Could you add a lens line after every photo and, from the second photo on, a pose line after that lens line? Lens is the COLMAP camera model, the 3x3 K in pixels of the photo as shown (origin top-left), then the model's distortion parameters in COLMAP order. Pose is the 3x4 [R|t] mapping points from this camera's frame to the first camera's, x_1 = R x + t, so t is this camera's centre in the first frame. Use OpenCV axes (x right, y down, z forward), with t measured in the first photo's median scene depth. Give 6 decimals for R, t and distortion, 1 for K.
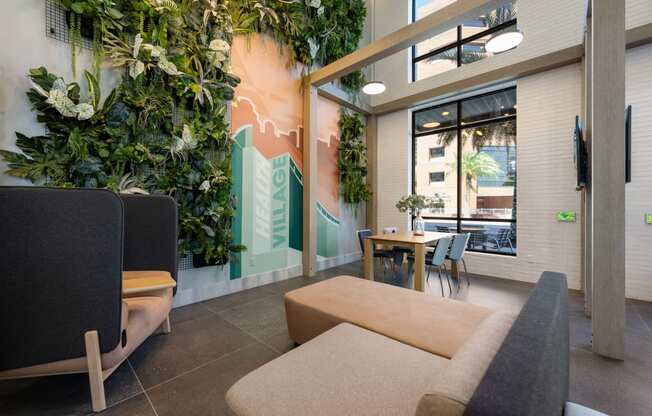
lens RADIAL K [[260.8, 0, 328.1], [0, 260.8, 208.4], [0, 0, 1]] dist [-0.001551, -0.000147]
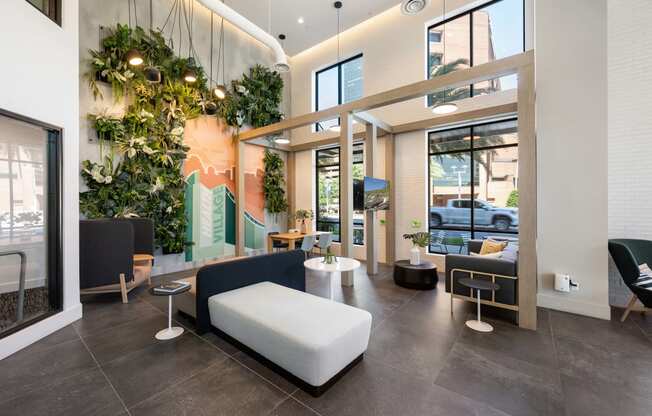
lens RADIAL K [[260.8, 0, 323.9], [0, 260.8, 206.0], [0, 0, 1]] dist [-0.001551, -0.000147]
pose [[0.997820, -0.001494, 0.065977, 0.472675], [0.000857, 0.999953, 0.009680, -0.124199], [-0.065989, -0.009603, 0.997774, -0.861547]]
